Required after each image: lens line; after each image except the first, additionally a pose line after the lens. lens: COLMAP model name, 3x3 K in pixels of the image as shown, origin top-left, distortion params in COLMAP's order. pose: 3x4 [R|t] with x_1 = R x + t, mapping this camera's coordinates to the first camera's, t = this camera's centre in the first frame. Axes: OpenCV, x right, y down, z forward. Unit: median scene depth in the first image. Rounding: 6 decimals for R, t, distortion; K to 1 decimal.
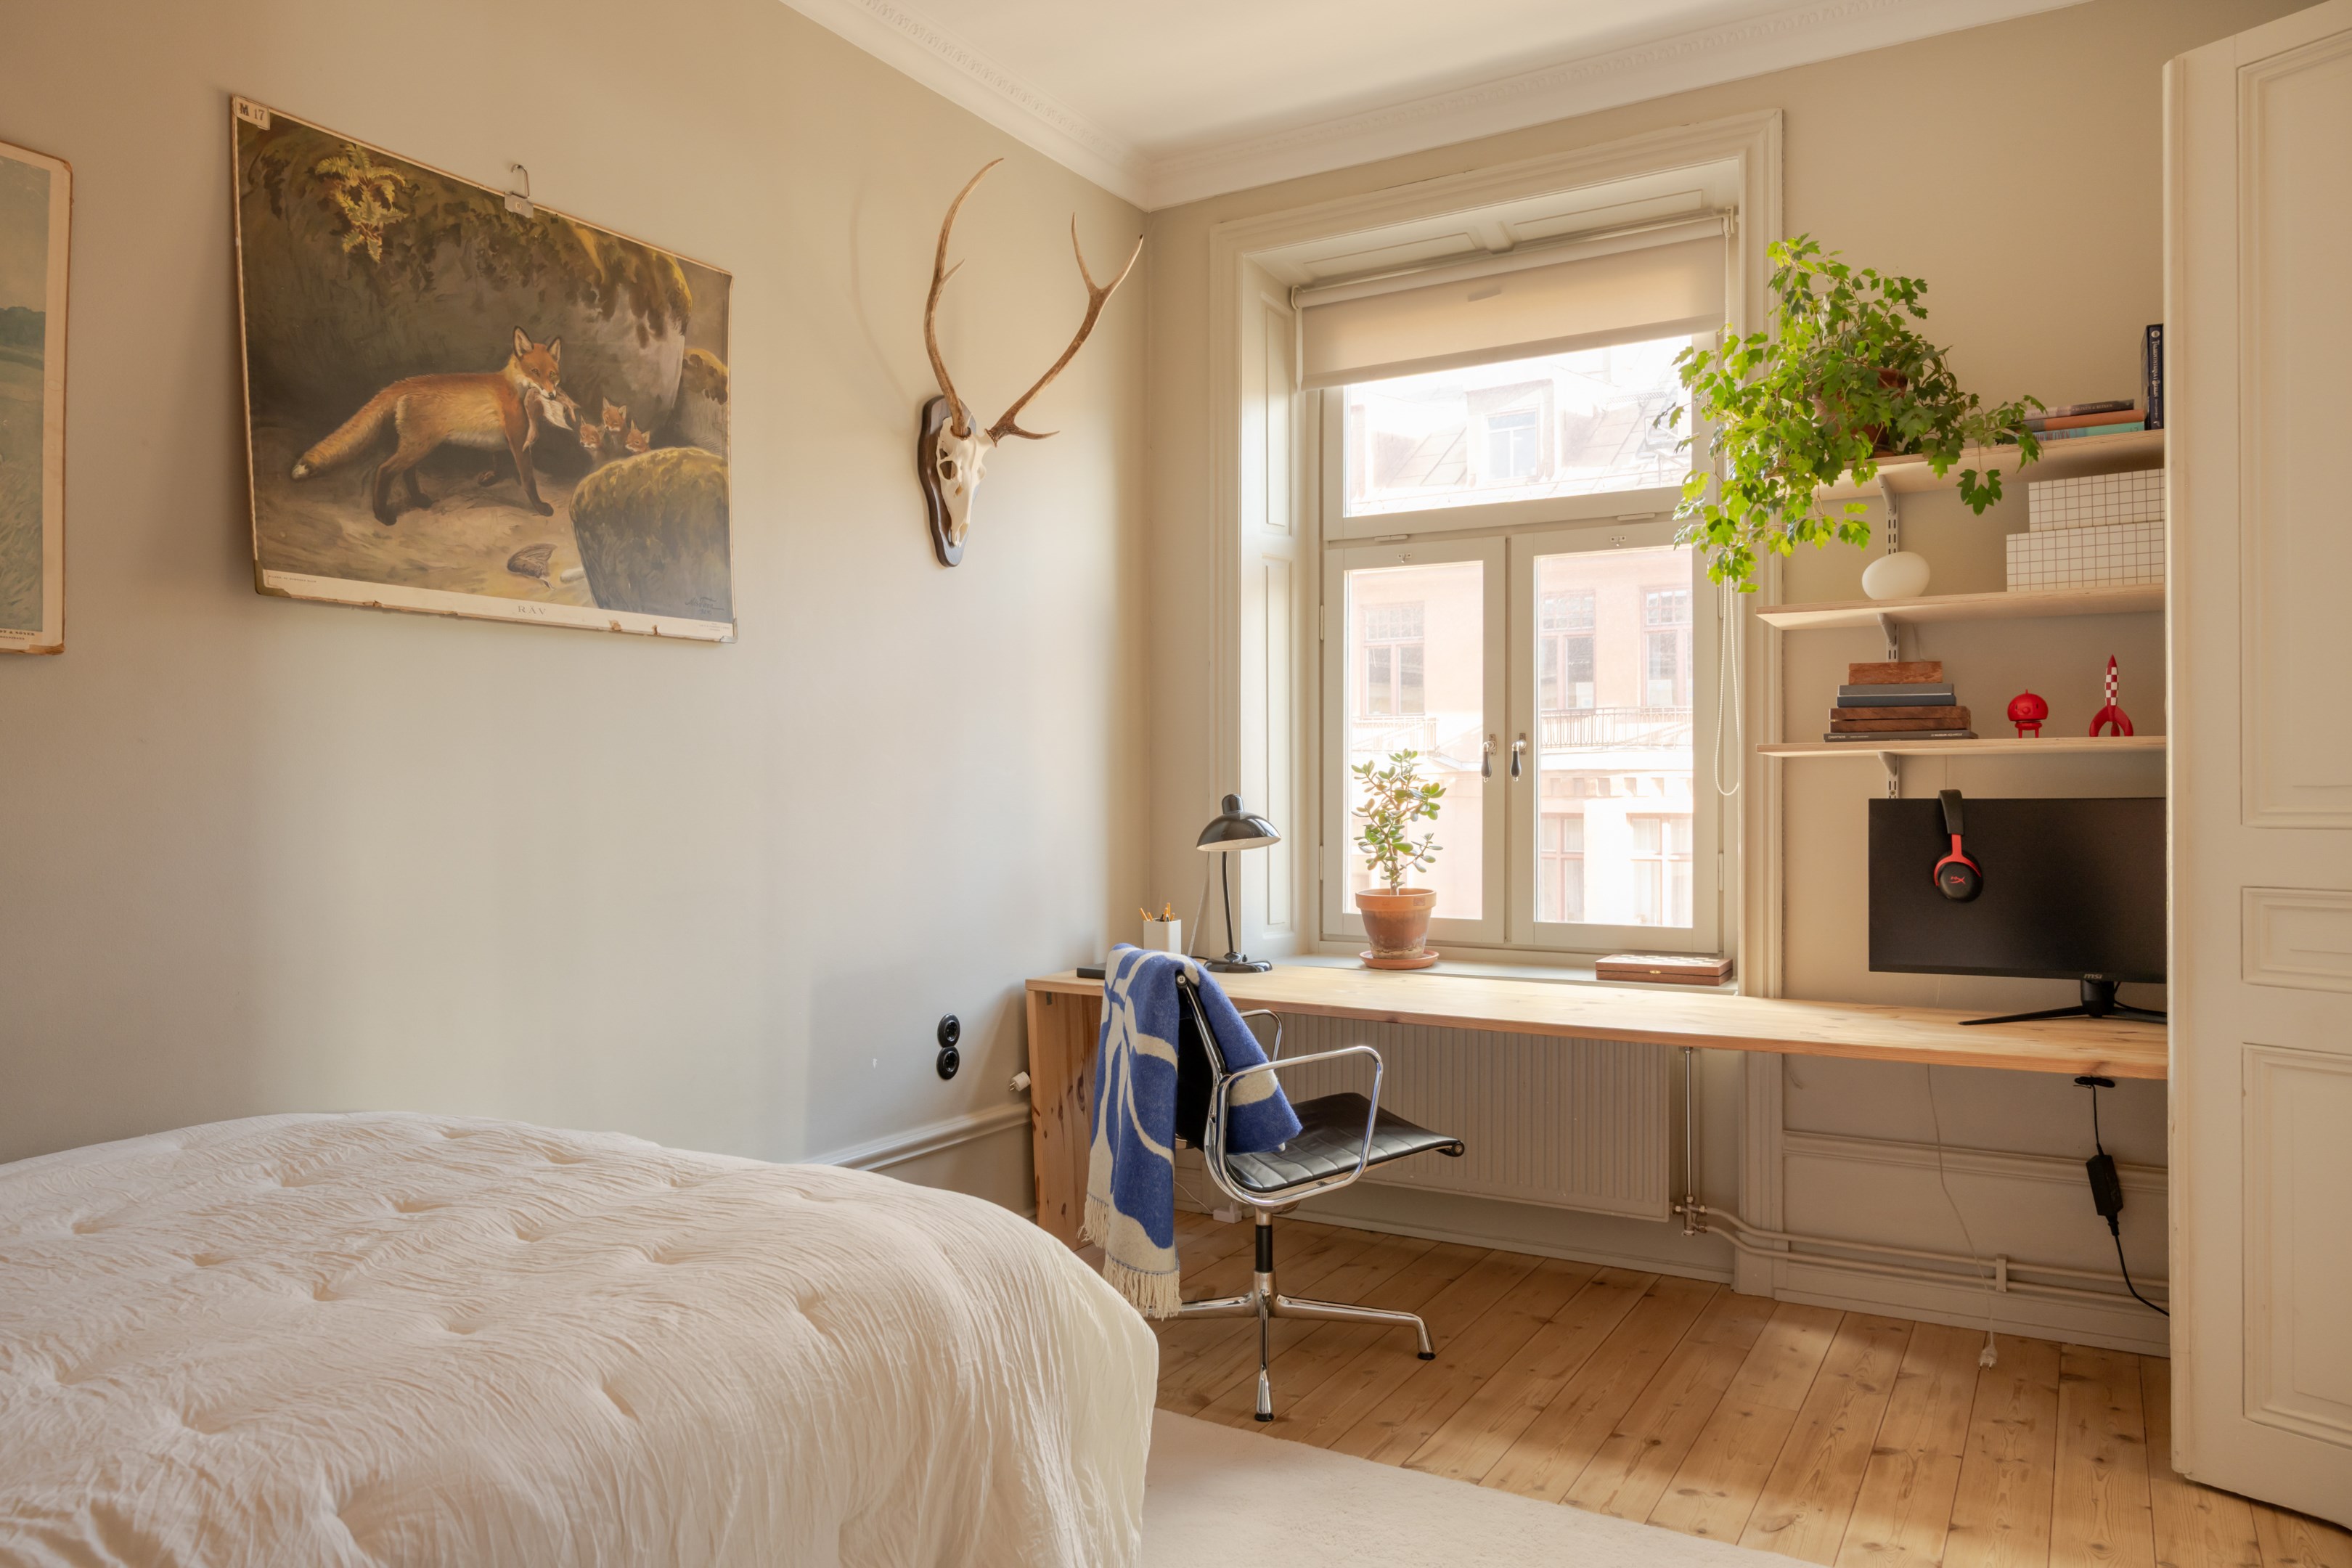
lens RADIAL K [[1648.7, 0, 1171.9], [0, 1648.7, 782.8], [0, 0, 1]] dist [-0.009964, 0.011620]
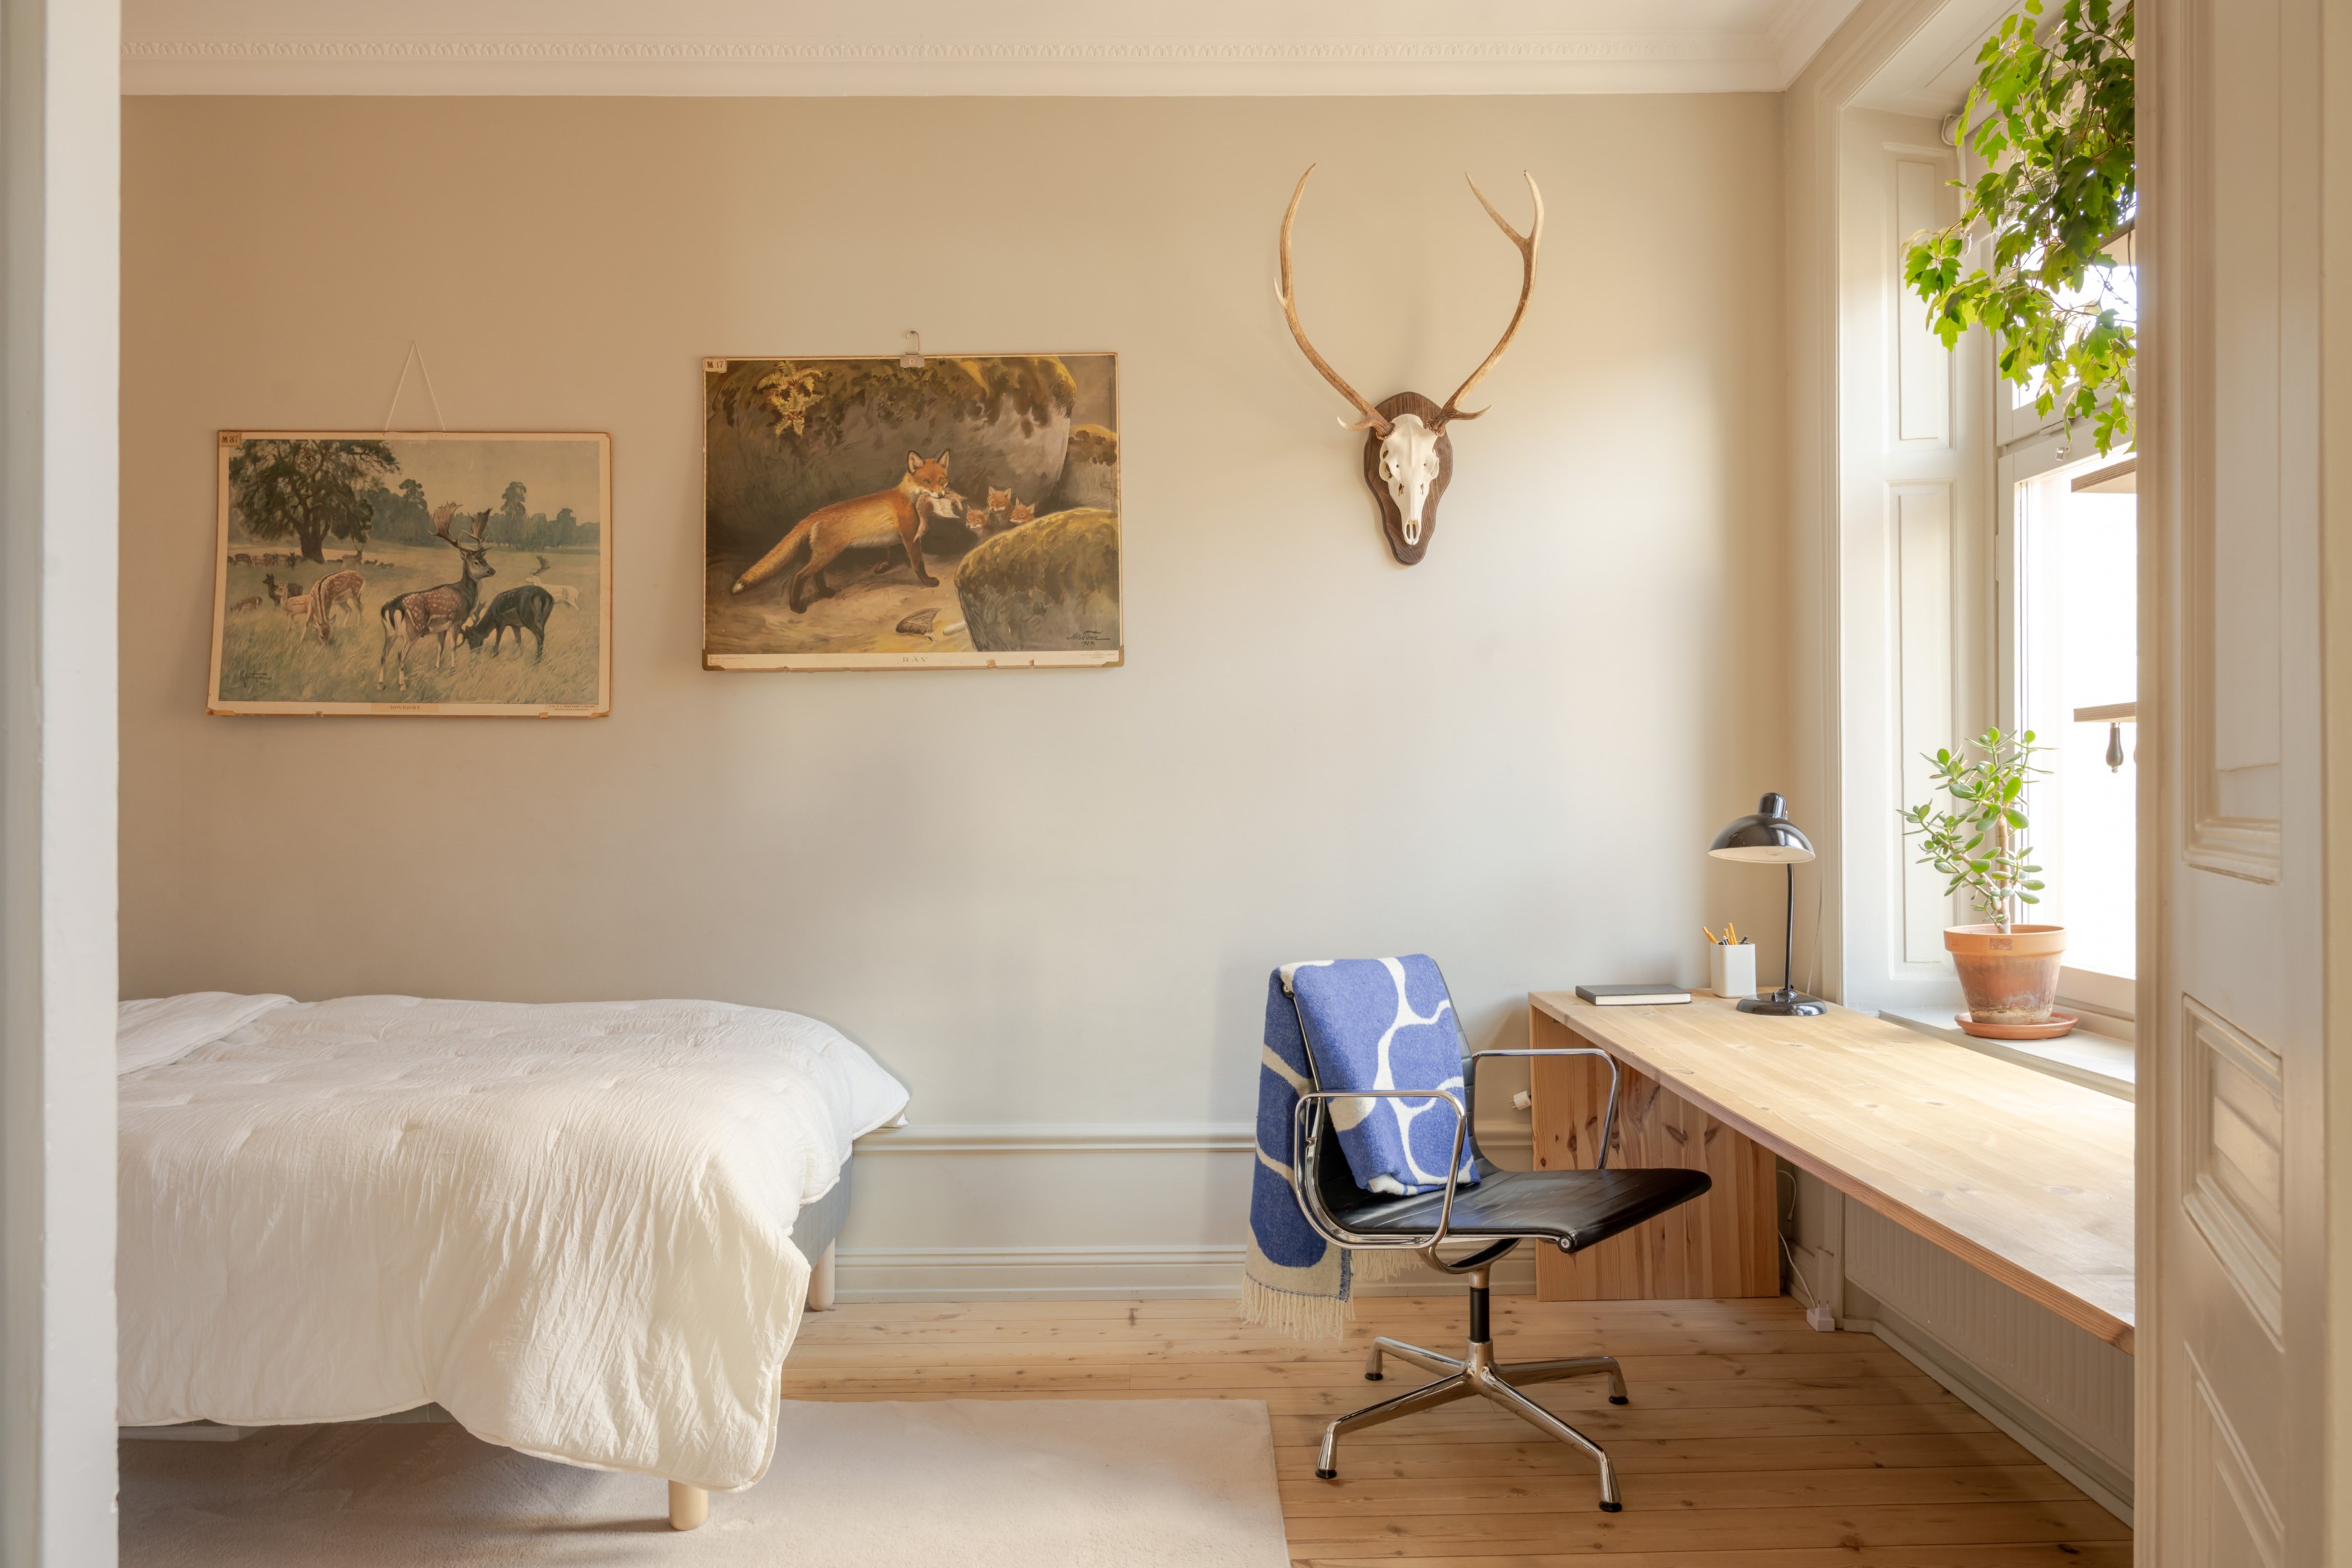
lens RADIAL K [[1648.7, 0, 1176.2], [0, 1648.7, 780.3], [0, 0, 1]] dist [-0.009964, 0.011620]
pose [[0.494397, -0.010495, -0.869173, 0.864756], [0.010181, 0.999928, -0.006282, 0.004518], [0.869177, -0.005743, 0.494468, 0.505505]]
